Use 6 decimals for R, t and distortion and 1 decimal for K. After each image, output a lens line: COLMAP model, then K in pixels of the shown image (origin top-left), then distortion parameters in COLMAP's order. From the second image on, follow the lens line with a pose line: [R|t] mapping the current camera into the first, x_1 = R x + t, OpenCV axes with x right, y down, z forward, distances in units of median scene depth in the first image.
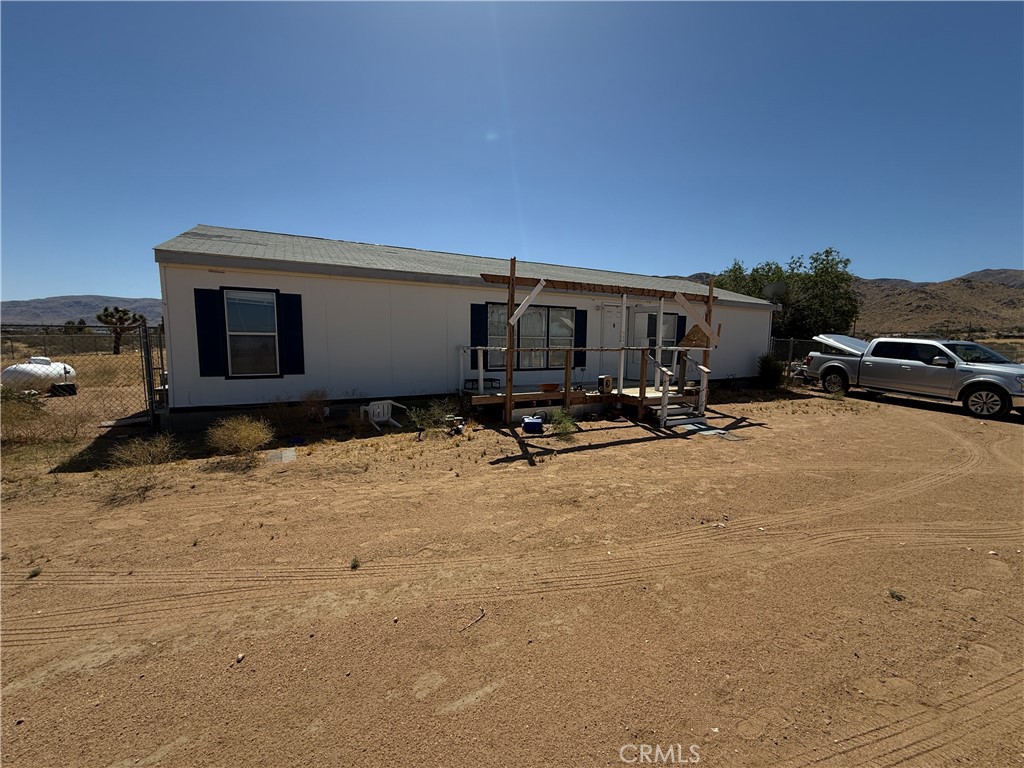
lens RADIAL K [[404.2, 0, 511.8], [0, 404.2, 383.1], [0, 0, 1]] dist [0.000060, 0.000046]
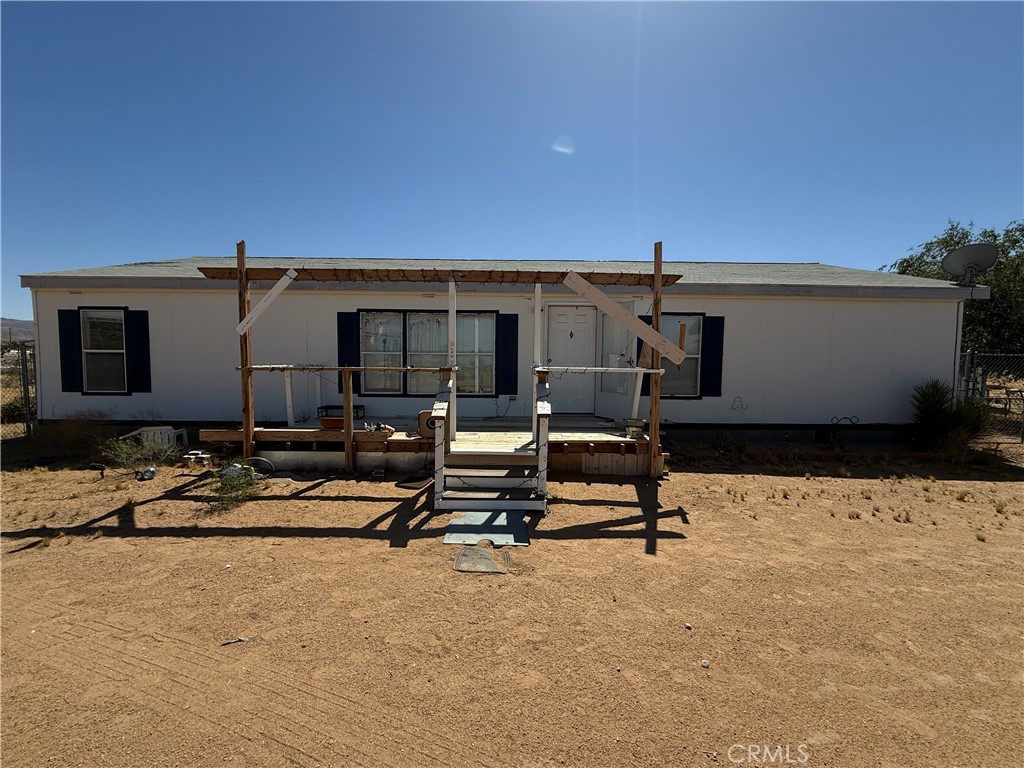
lens RADIAL K [[404.2, 0, 517.5], [0, 404.2, 390.9], [0, 0, 1]] dist [0.000060, 0.000046]
pose [[0.892238, 0.033365, -0.450331, 0.686669], [-0.045640, 0.998823, -0.016423, -0.049068], [0.449253, 0.035206, 0.892711, 0.517408]]
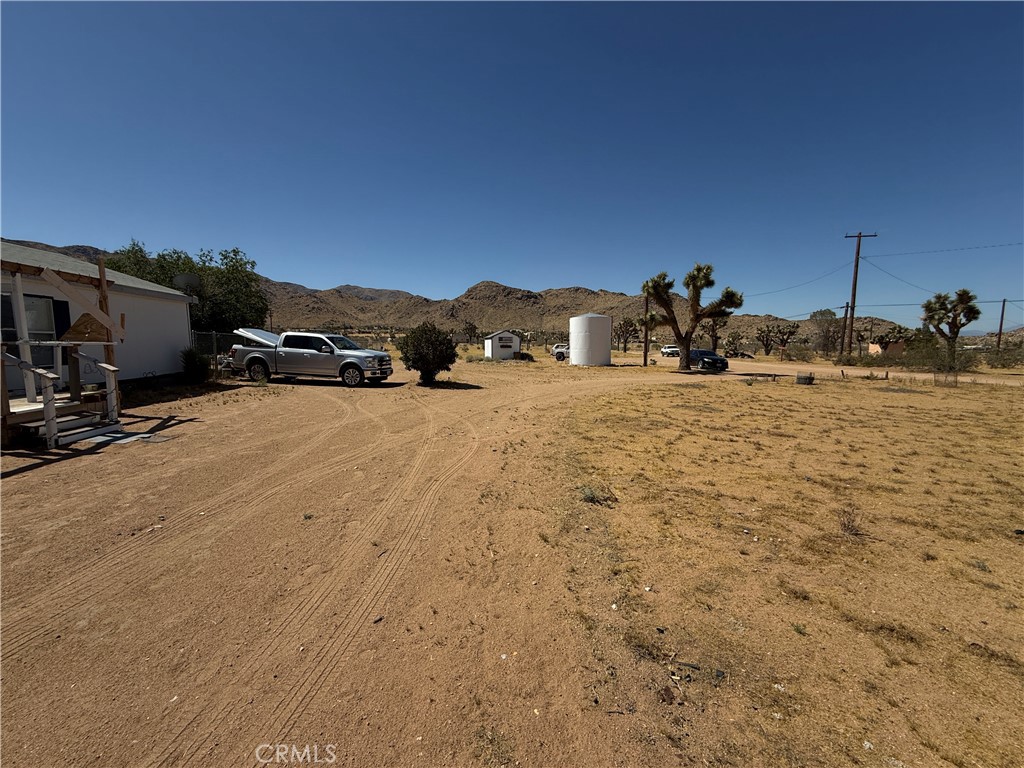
lens RADIAL K [[404.2, 0, 505.0], [0, 404.2, 387.5], [0, 0, 1]] dist [0.000060, 0.000046]
pose [[0.347002, -0.118929, 0.930293, -0.020455], [0.095076, 0.991278, 0.091262, 0.008041], [-0.933033, 0.056780, 0.355283, -0.056235]]
